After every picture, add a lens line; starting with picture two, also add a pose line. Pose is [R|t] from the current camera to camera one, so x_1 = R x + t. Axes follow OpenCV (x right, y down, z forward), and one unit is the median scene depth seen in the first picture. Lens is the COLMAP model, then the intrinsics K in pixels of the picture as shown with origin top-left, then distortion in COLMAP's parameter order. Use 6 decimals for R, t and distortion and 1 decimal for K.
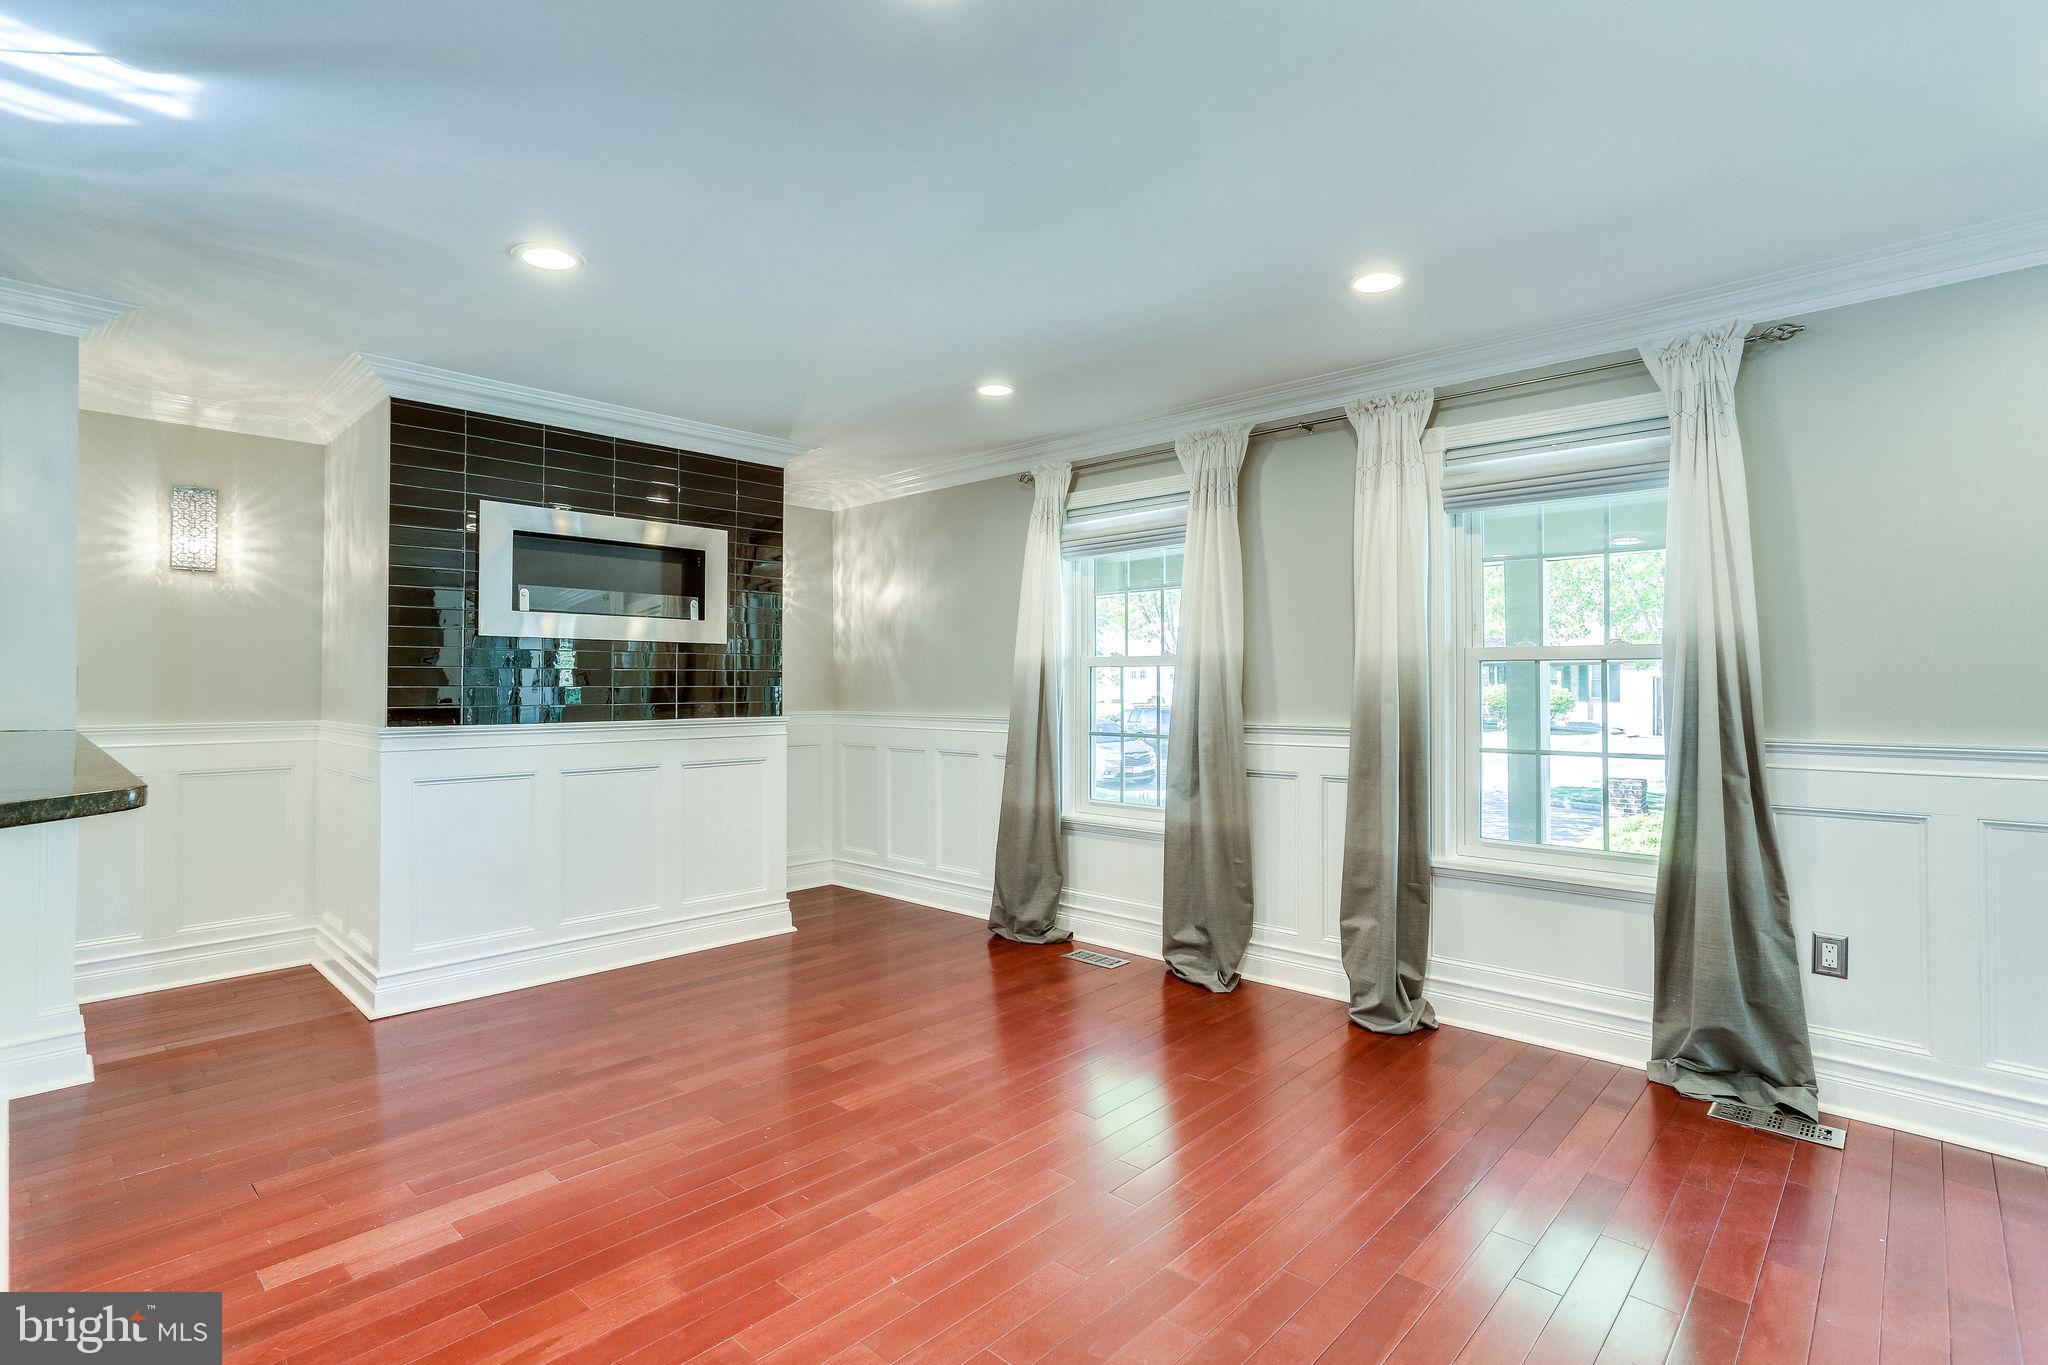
lens RADIAL K [[1005.4, 0, 1009.6], [0, 1005.4, 670.6], [0, 0, 1]] dist [-0.014442, 0.006844]
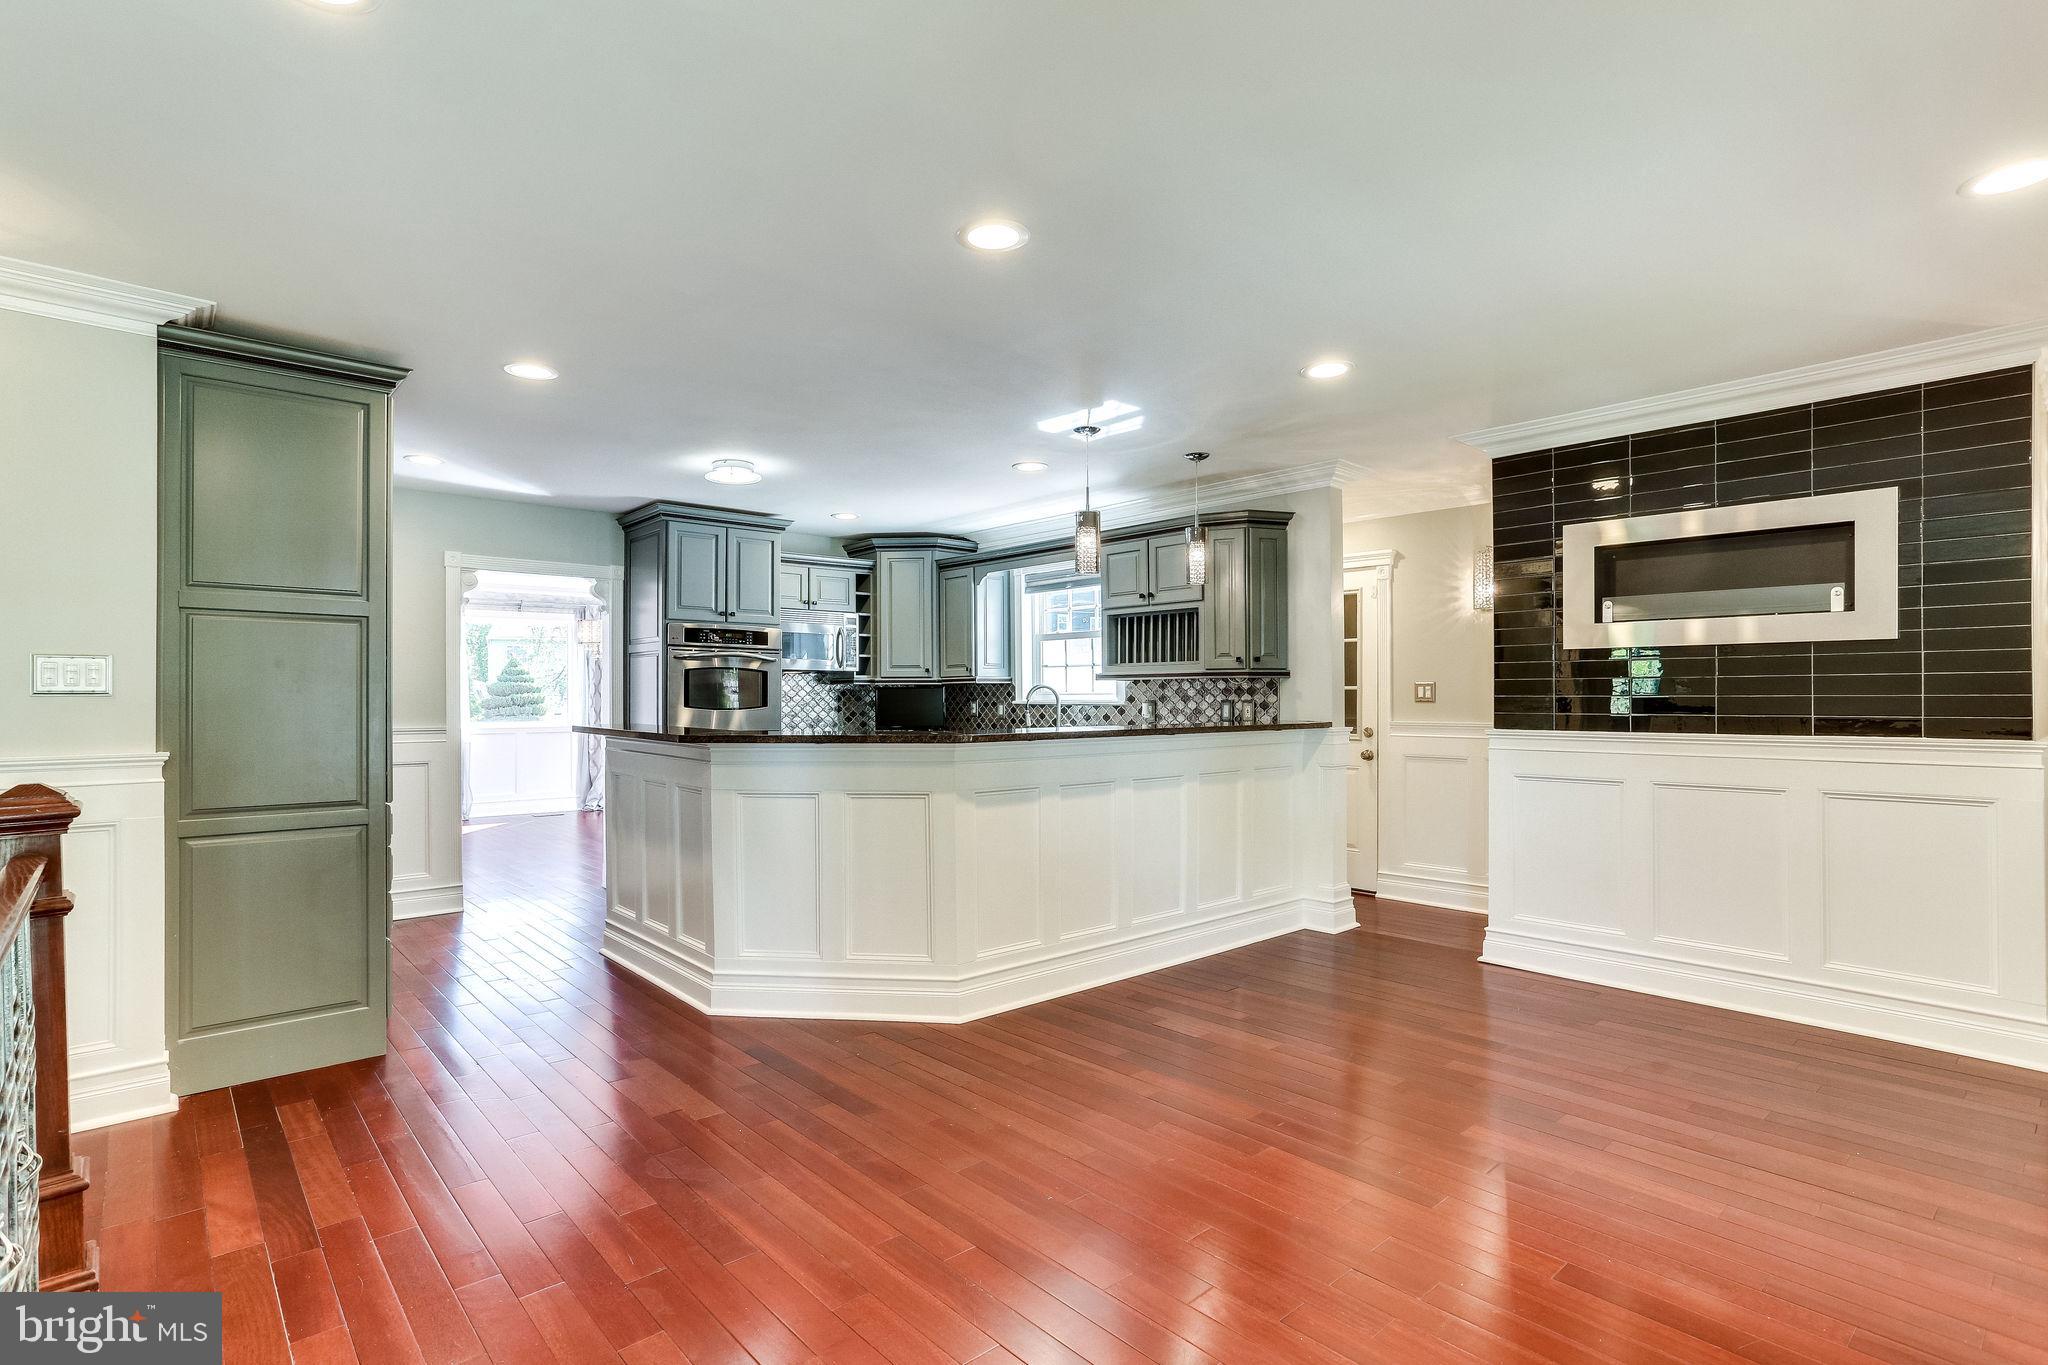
lens RADIAL K [[1005.4, 0, 1006.7], [0, 1005.4, 691.1], [0, 0, 1]] dist [-0.014442, 0.006844]
pose [[-0.087927, -0.003598, -0.996120, 0.599337], [0.017402, 0.999835, -0.005148, 0.005565], [0.995975, -0.017787, -0.087850, 0.470249]]
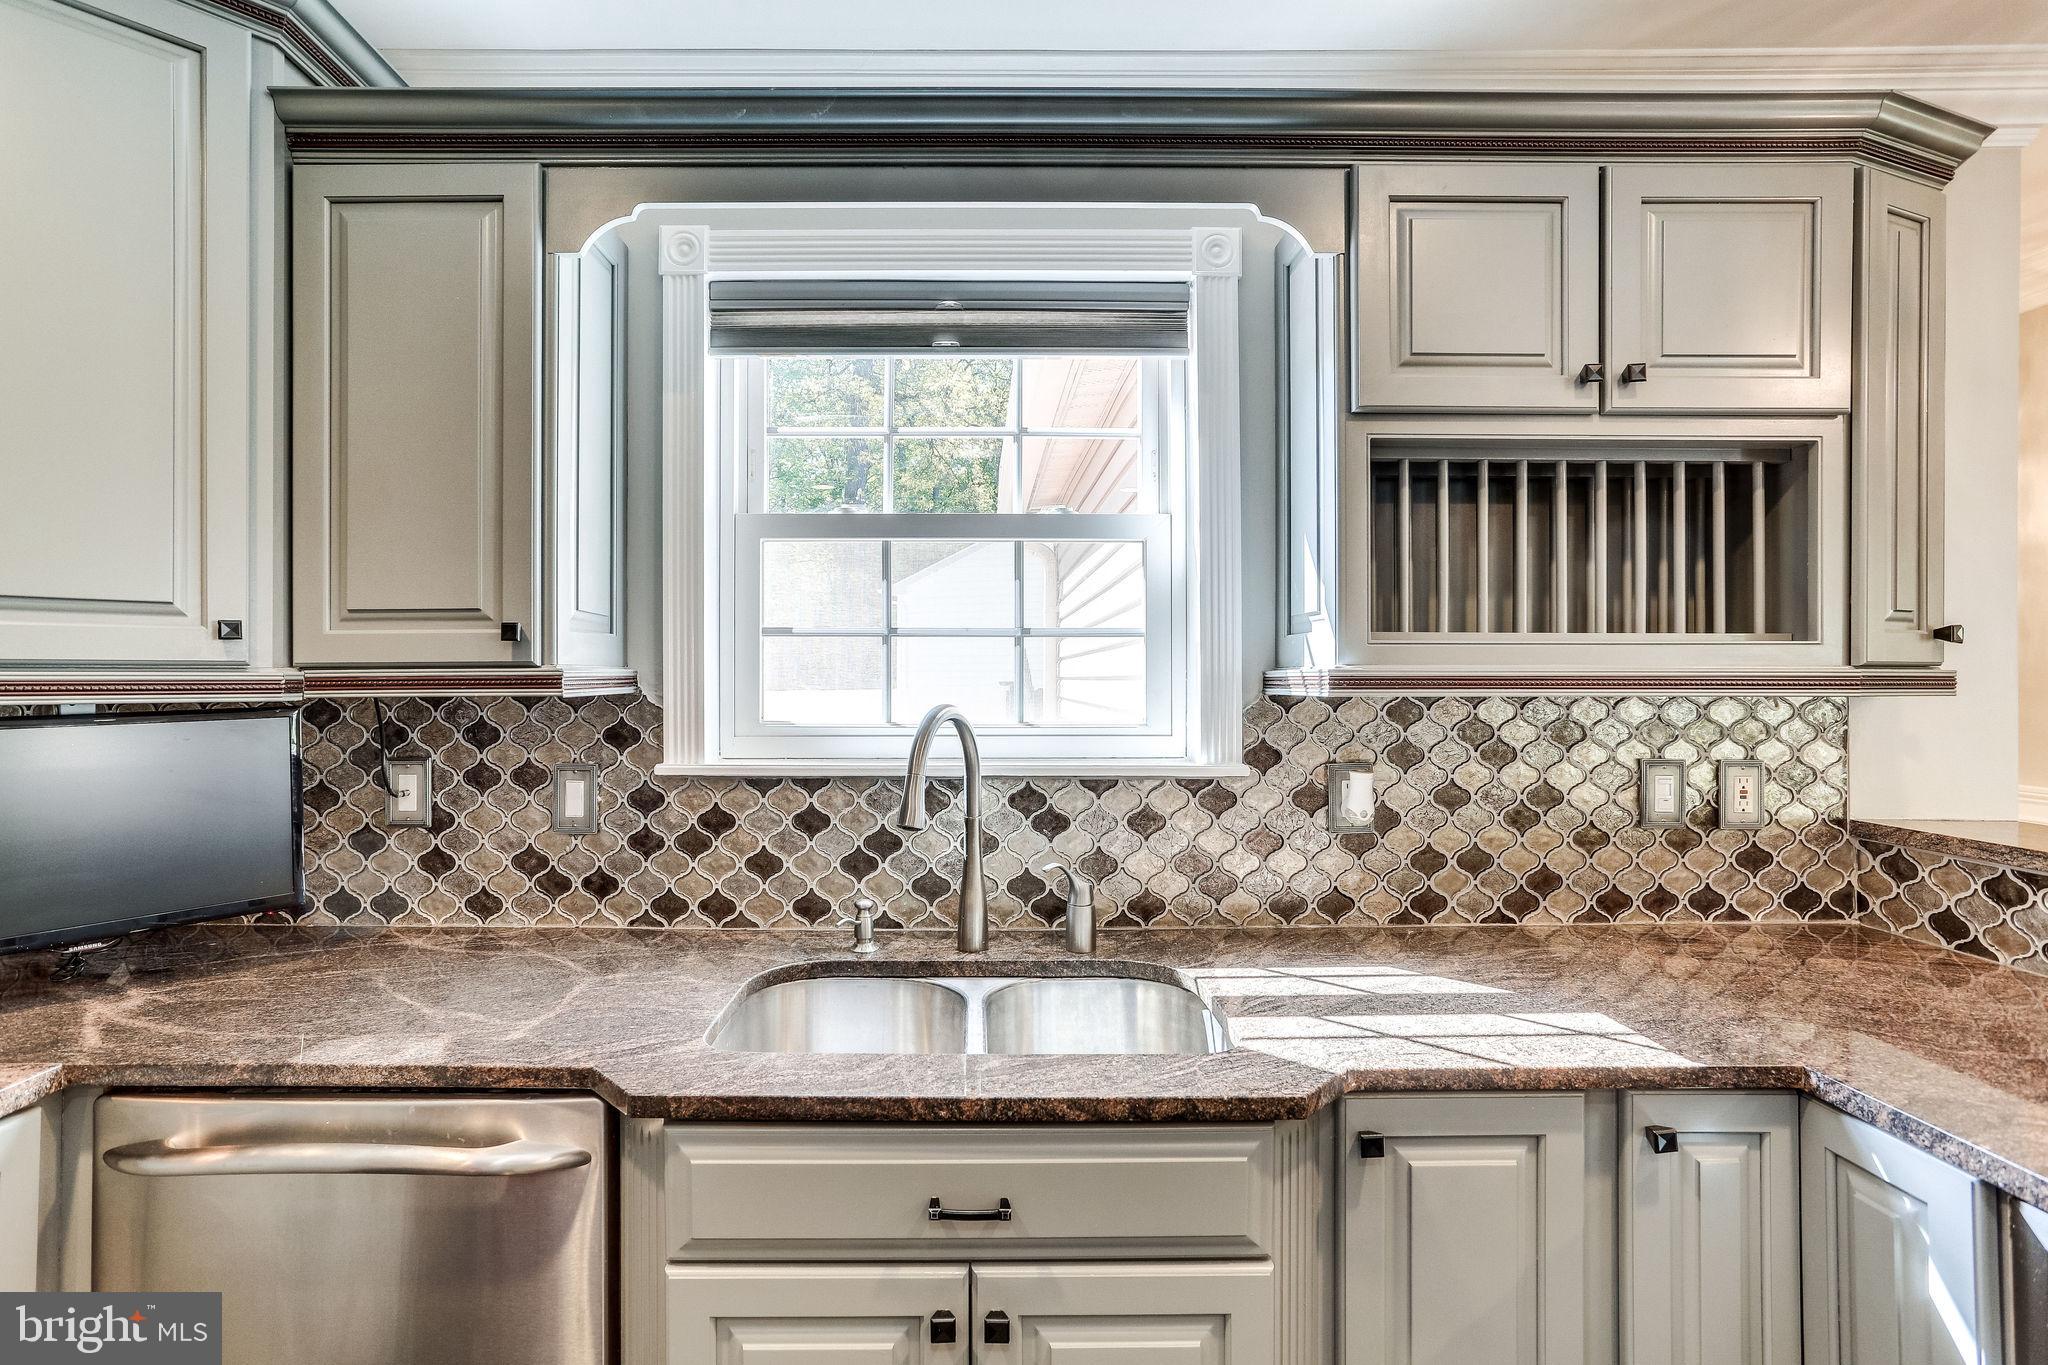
lens RADIAL K [[989.4, 0, 979.7], [0, 989.4, 673.9], [0, 0, 1]] dist [-0.015847, 0.005100]
pose [[0.704846, -0.003946, -0.709349, -0.734553], [0.008242, 0.999963, 0.002626, -0.025771], [0.709312, -0.007697, 0.704852, 0.122619]]
